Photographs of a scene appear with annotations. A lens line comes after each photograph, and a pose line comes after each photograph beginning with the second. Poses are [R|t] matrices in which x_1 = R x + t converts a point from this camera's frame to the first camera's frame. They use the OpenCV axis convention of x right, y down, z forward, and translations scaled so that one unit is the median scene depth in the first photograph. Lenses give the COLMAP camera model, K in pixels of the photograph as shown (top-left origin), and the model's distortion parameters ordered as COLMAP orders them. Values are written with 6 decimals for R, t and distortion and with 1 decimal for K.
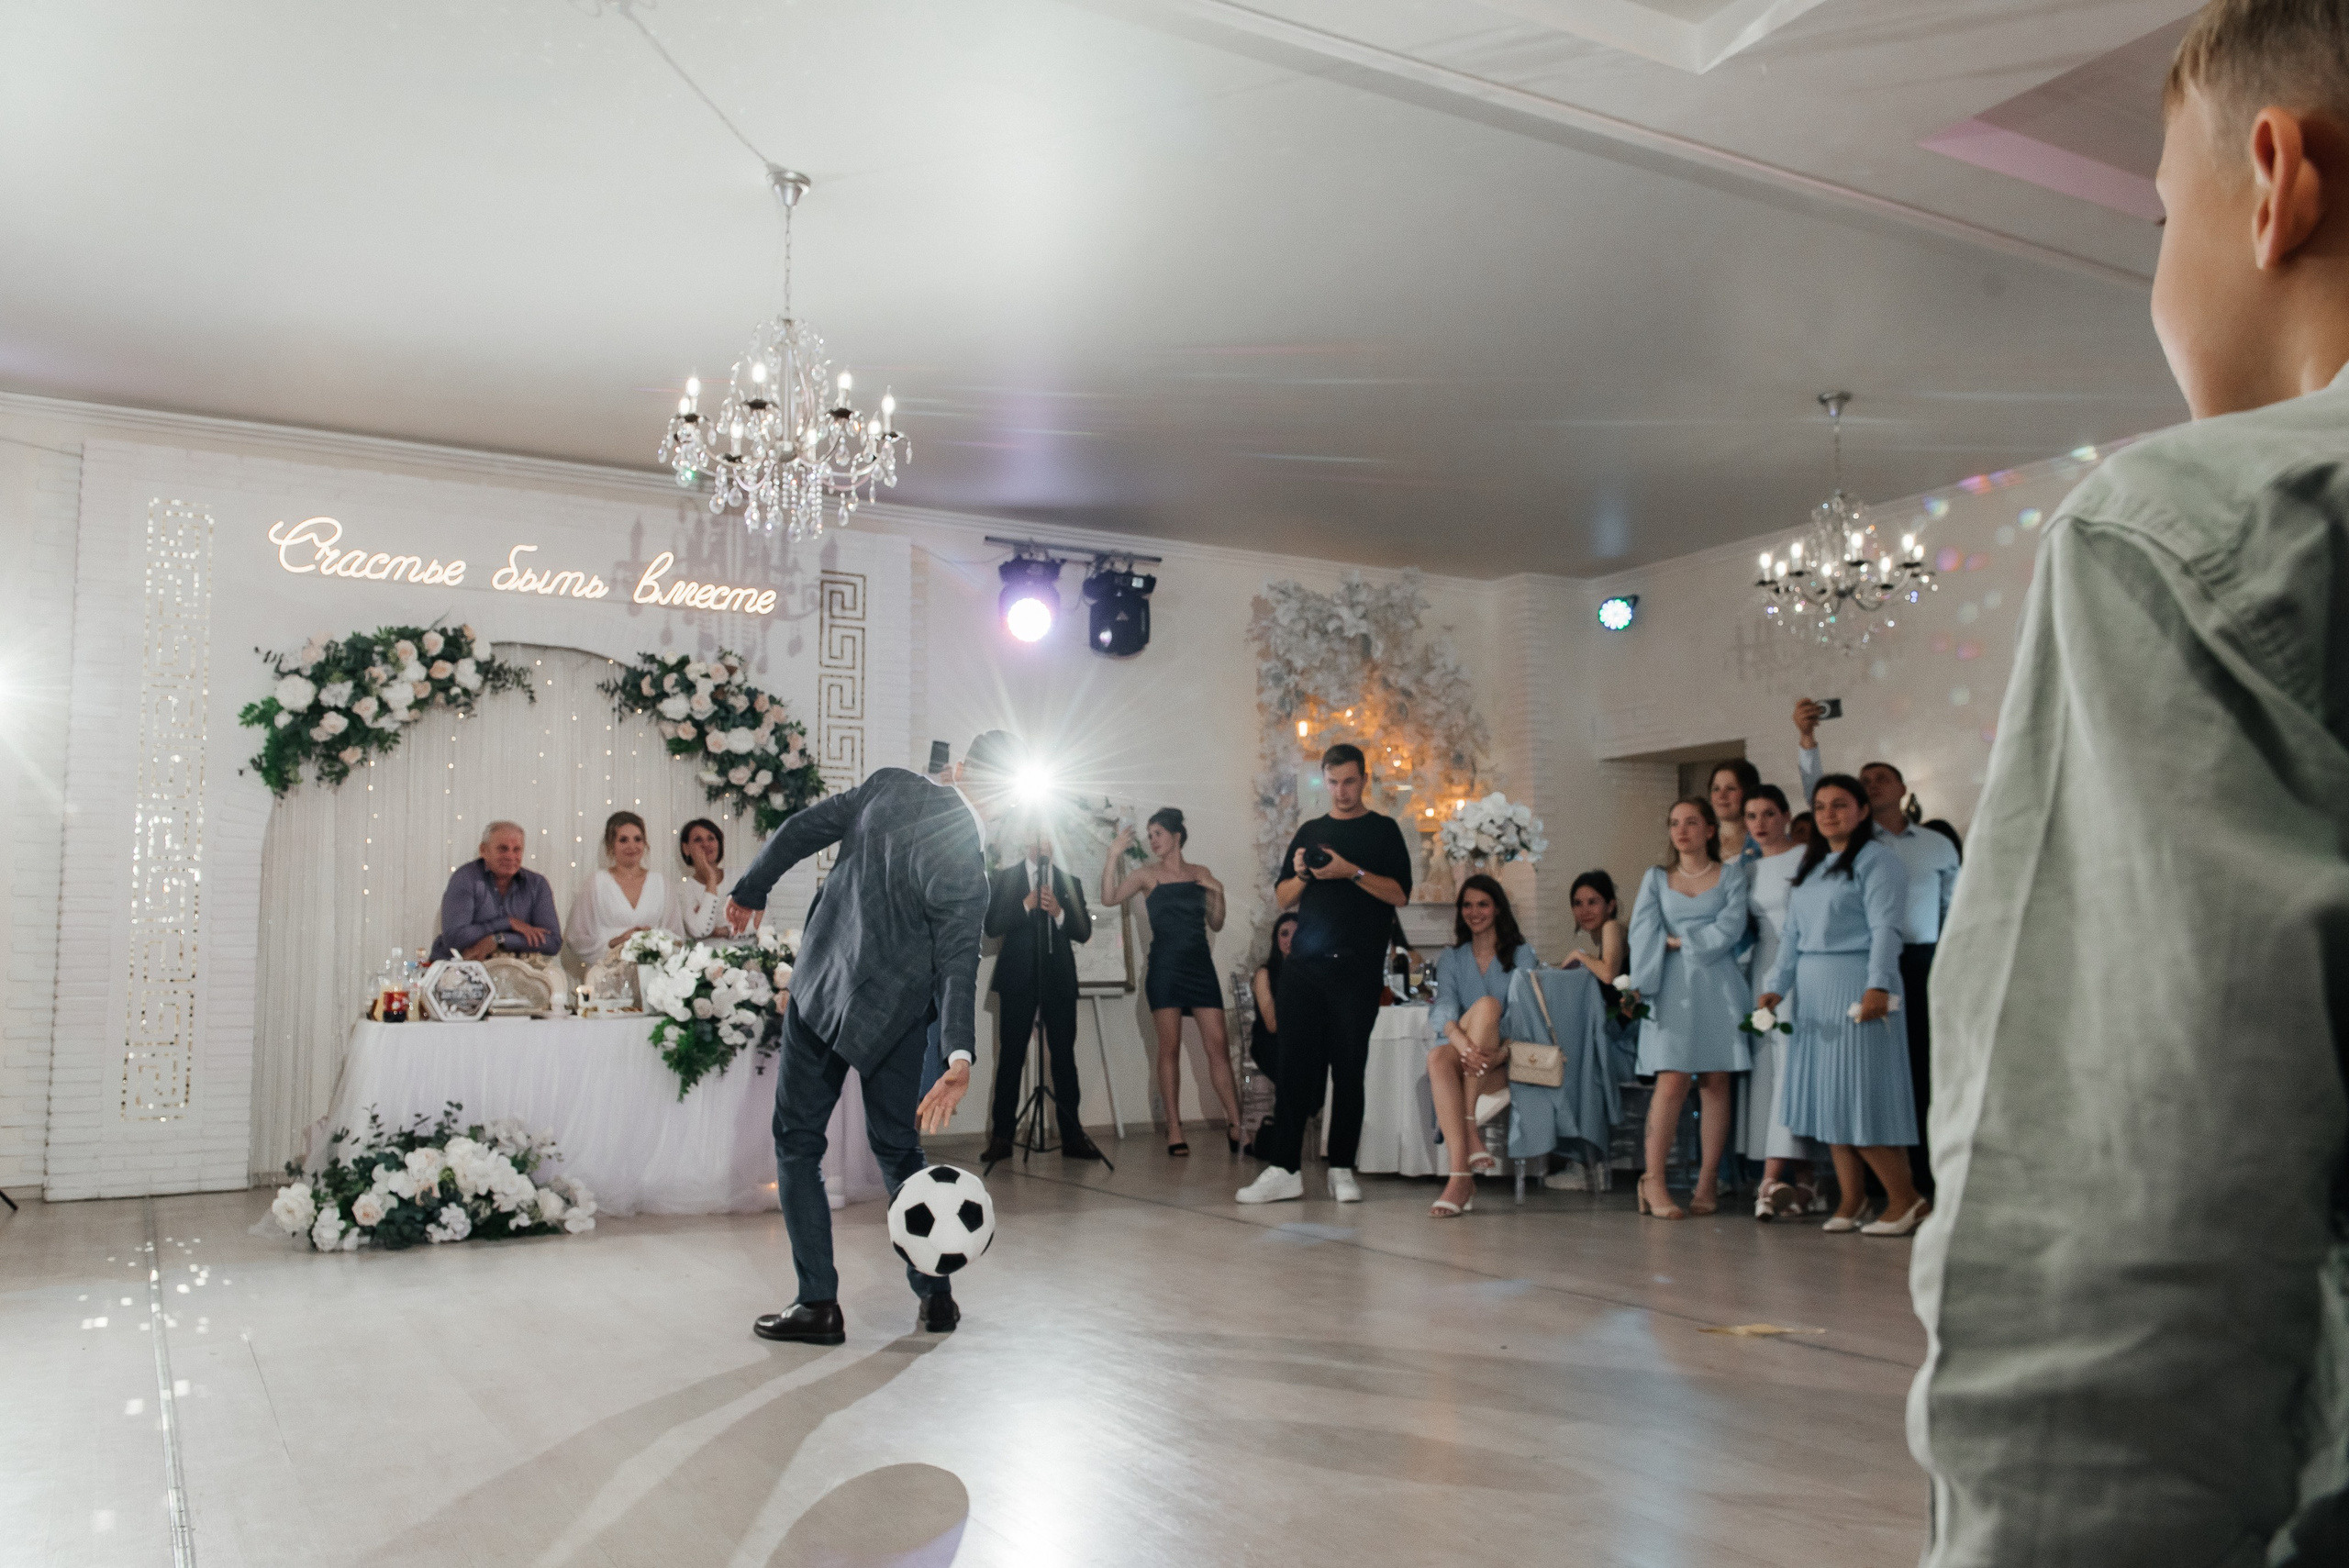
lens RADIAL K [[1831.3, 0, 1177.6], [0, 1831.3, 784.9], [0, 0, 1]] dist [0.008351, -0.002020]
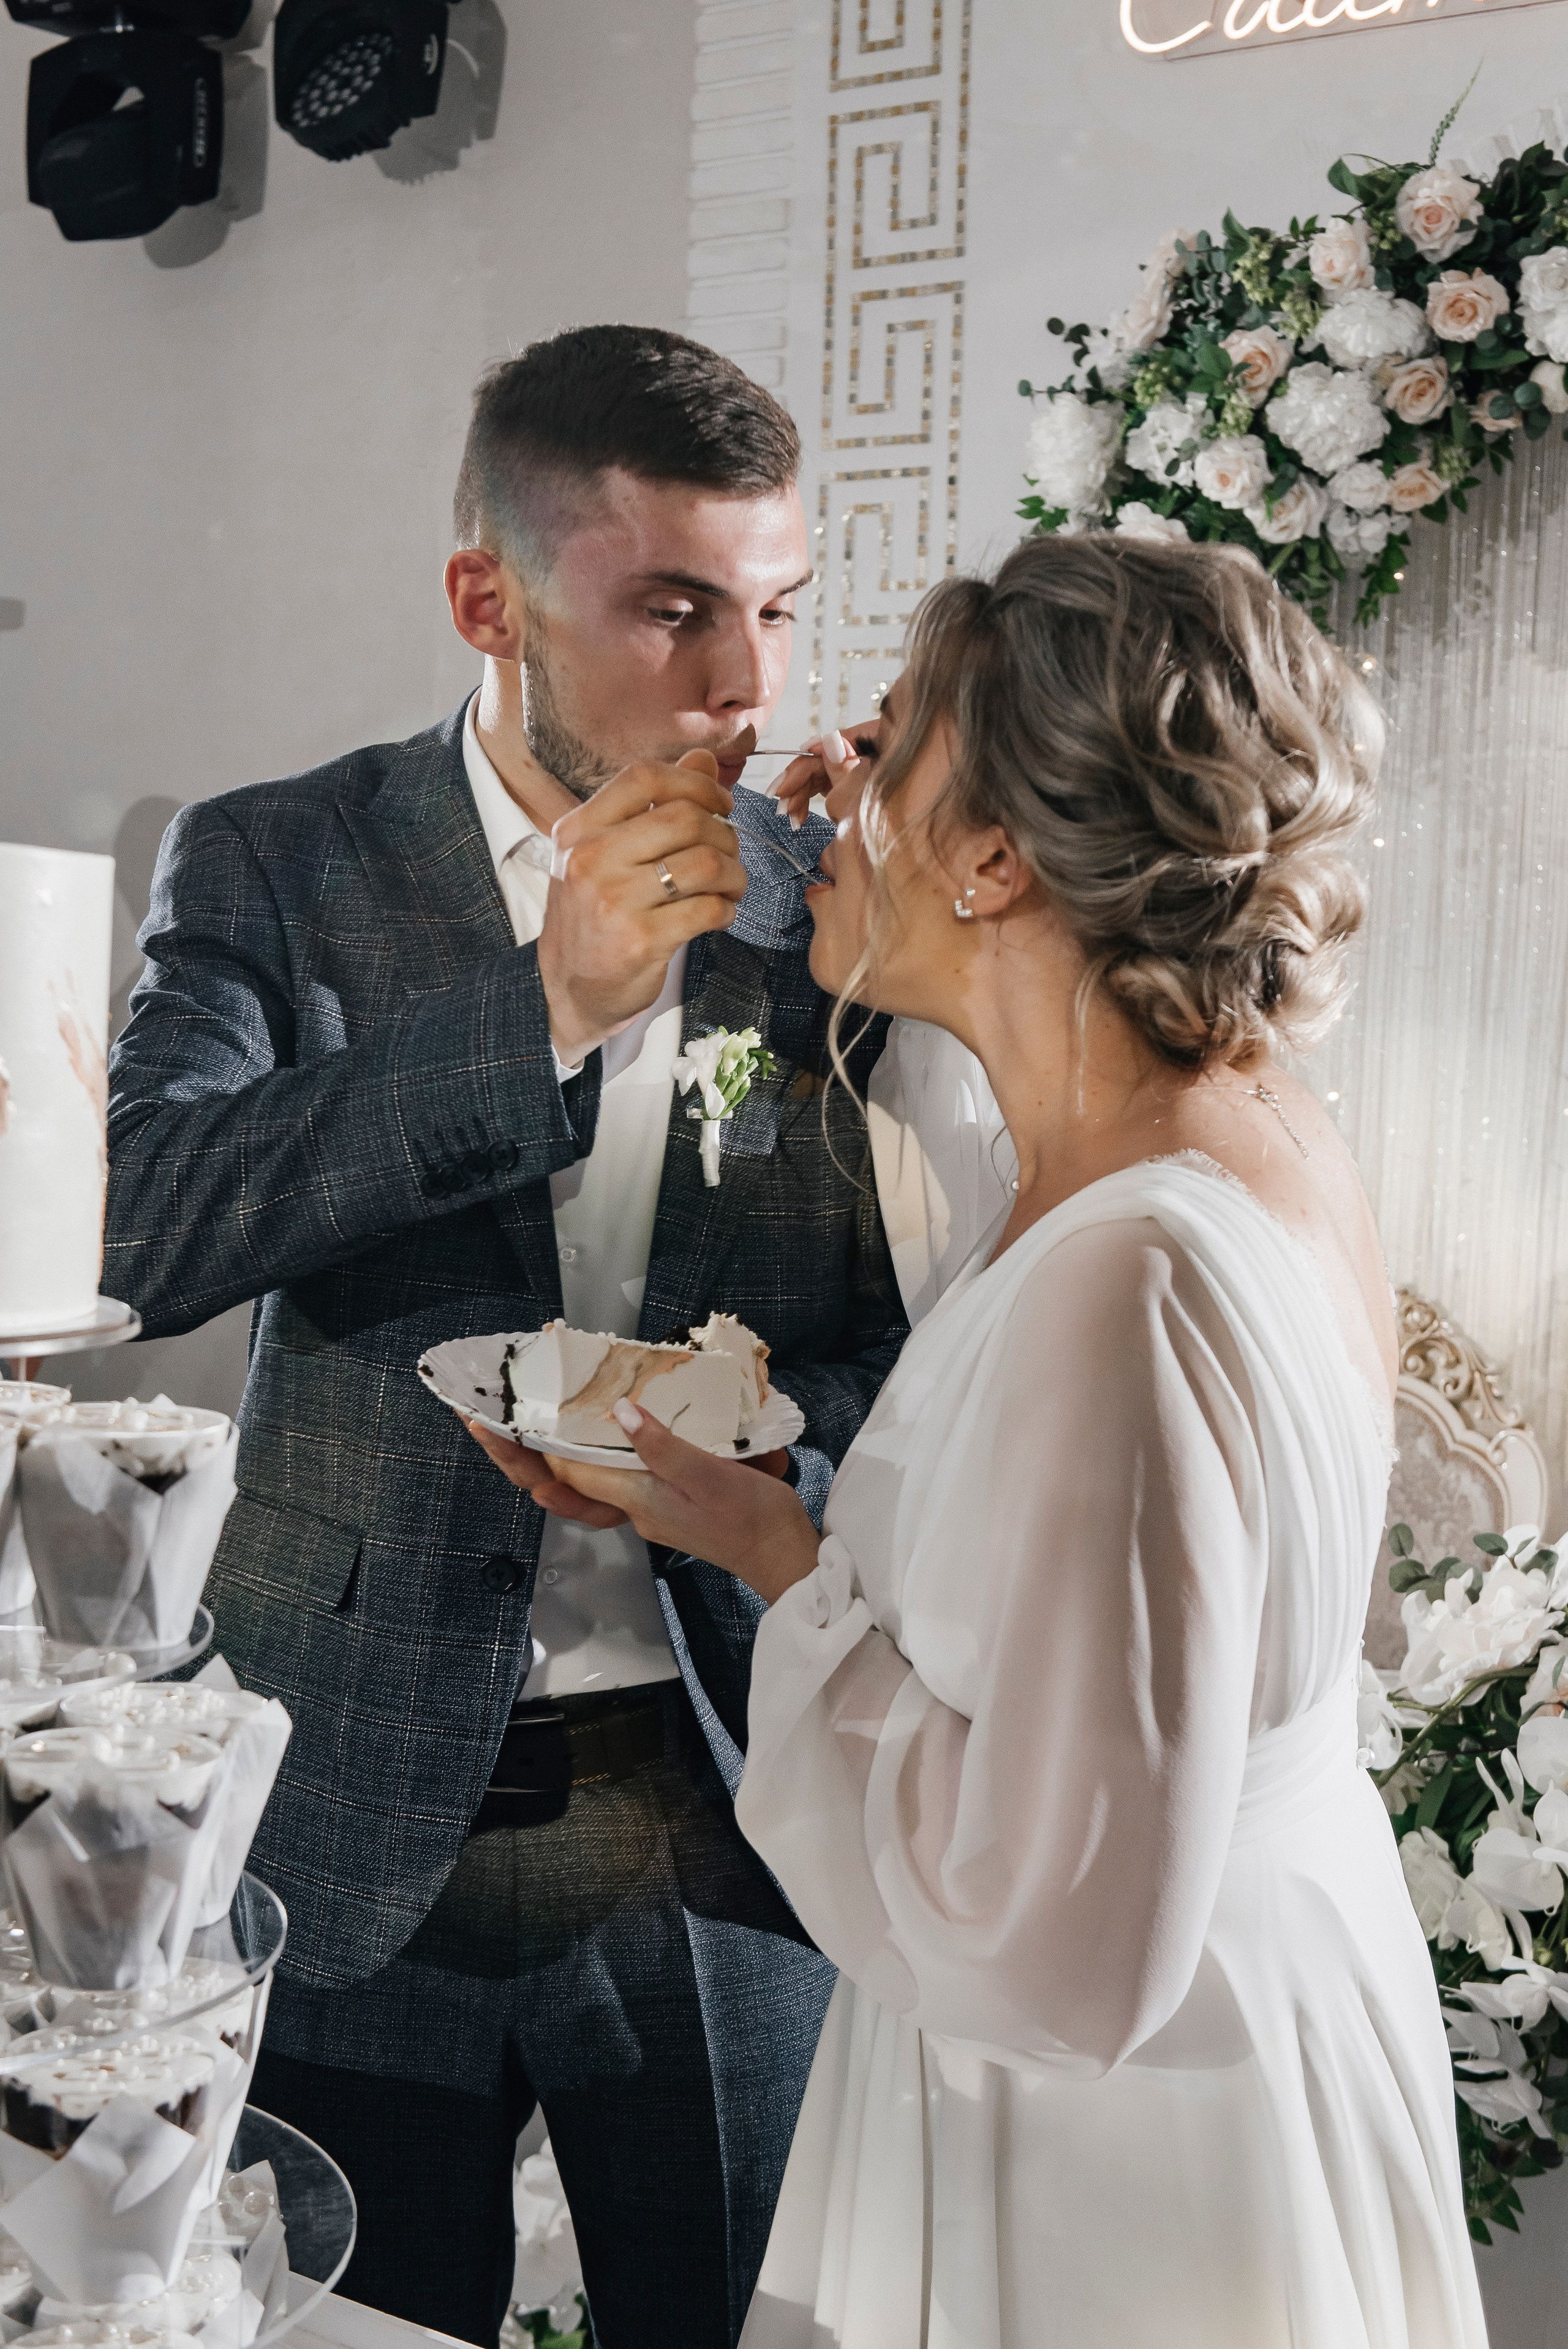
lens RADIAL K [[3313.5, 0, 757.7], [0, 3313.5, 1191.7], [0, 0, 1]] dist [-0.024471, 0.000000]
pose [[0.392543, 0.090170, -0.915303, 0.018999], [0.045774, 0.992034, 0.117360, 0.005408], [0.918594, -0.087966, 0.385289, 0.685777]]
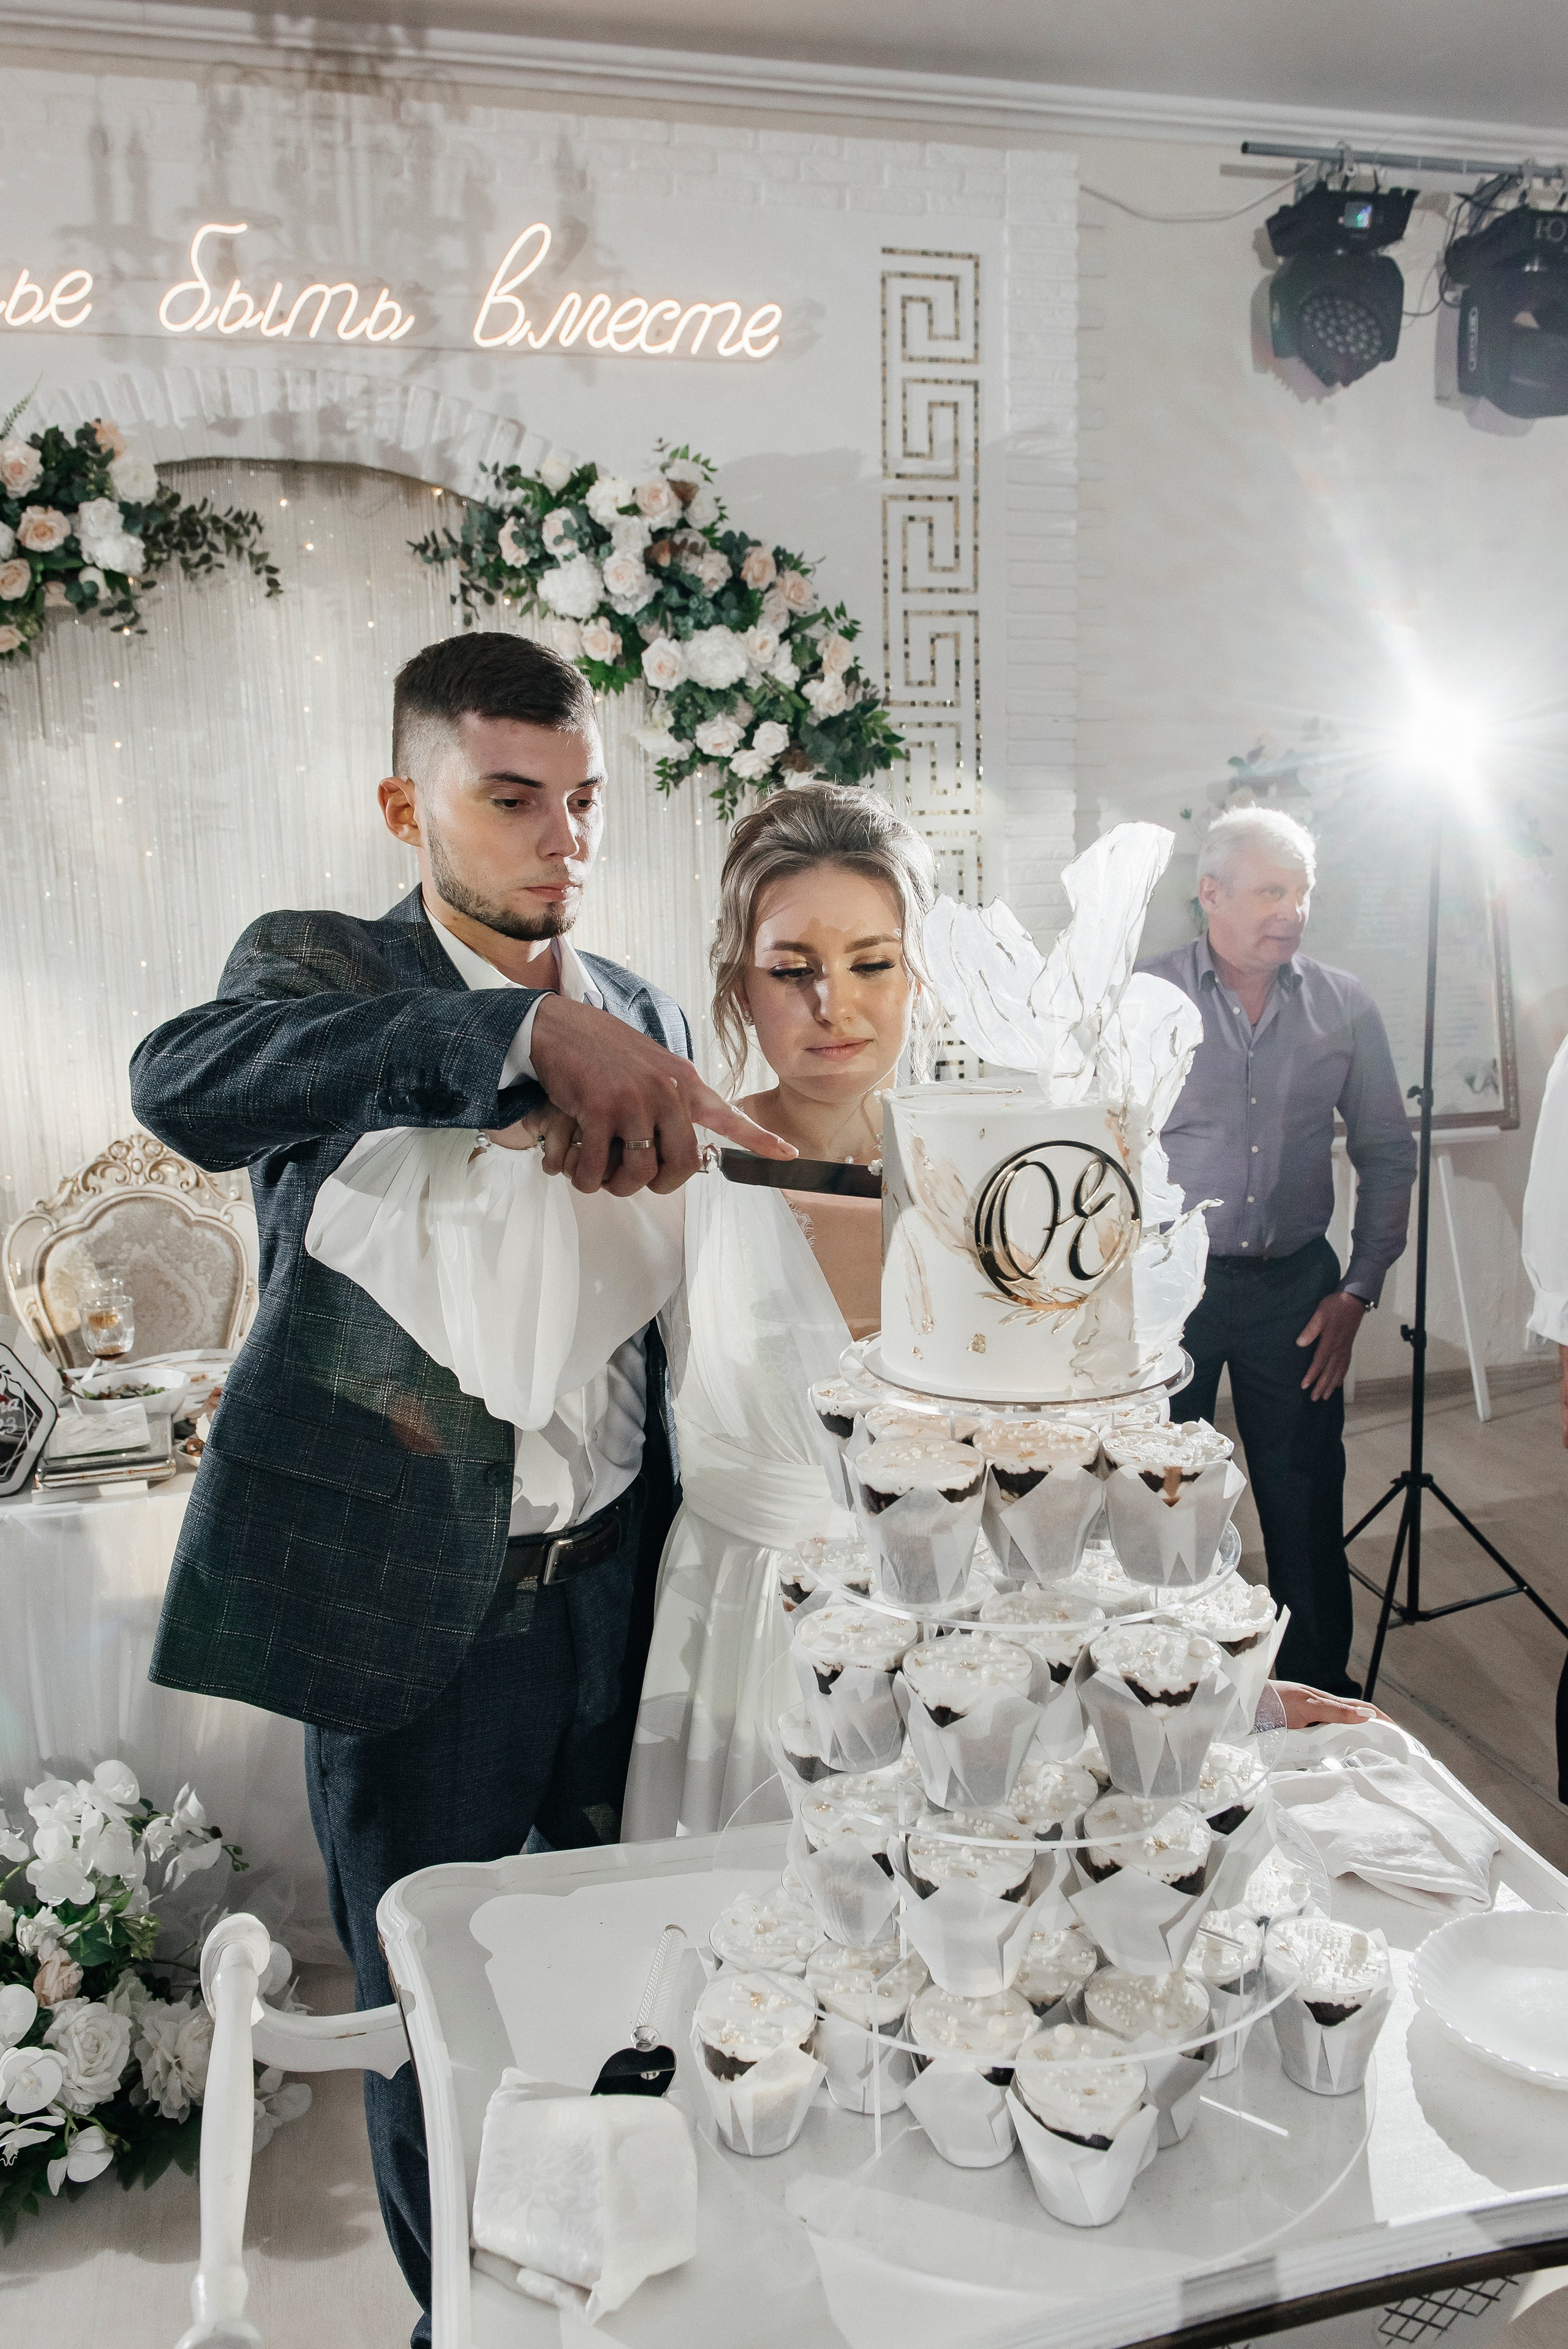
lens RADIAL K [[1831.3, 0, 773.7], [0, 1831.3, 1164.1], [0, 0, 1]] dist [0.008351, -0.002020]
pose [[0.966398, 0.028050, -0.255517, -0.110945], [0.042733, 0.962665, 0.267301, -0.025461], [0.253475, -0.269238, 0.929119, 0.578198]]
